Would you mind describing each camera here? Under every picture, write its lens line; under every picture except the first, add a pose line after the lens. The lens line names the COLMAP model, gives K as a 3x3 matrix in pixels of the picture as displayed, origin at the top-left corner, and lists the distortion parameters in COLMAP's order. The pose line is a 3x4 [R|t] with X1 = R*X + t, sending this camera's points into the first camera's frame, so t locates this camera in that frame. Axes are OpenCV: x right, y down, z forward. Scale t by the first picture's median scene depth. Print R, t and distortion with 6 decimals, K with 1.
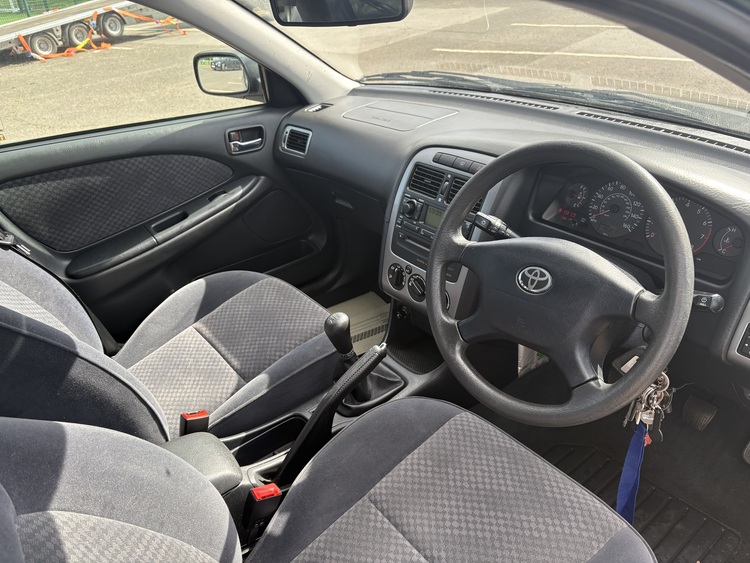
lens RADIAL K [[570.0, 0, 394.3], [0, 570.0, 281.7], [0, 0, 1]] dist [0.035410, -0.064863]
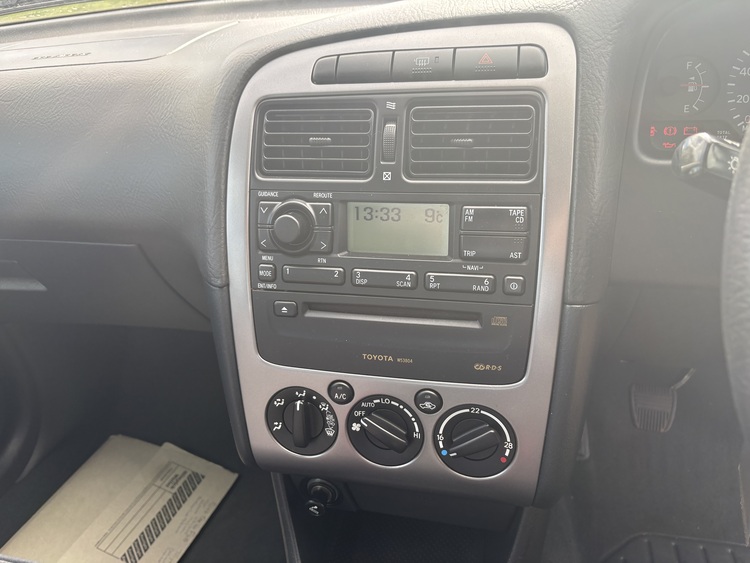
lens RADIAL K [[566.9, 0, 375.0], [0, 566.9, 259.8], [0, 0, 1]] dist [0.002370, -0.000495]
pose [[0.790939, -0.298320, 0.534248, -0.121705], [0.339066, 0.940477, 0.023178, -0.099340], [-0.509363, 0.162813, 0.845010, 0.679103]]
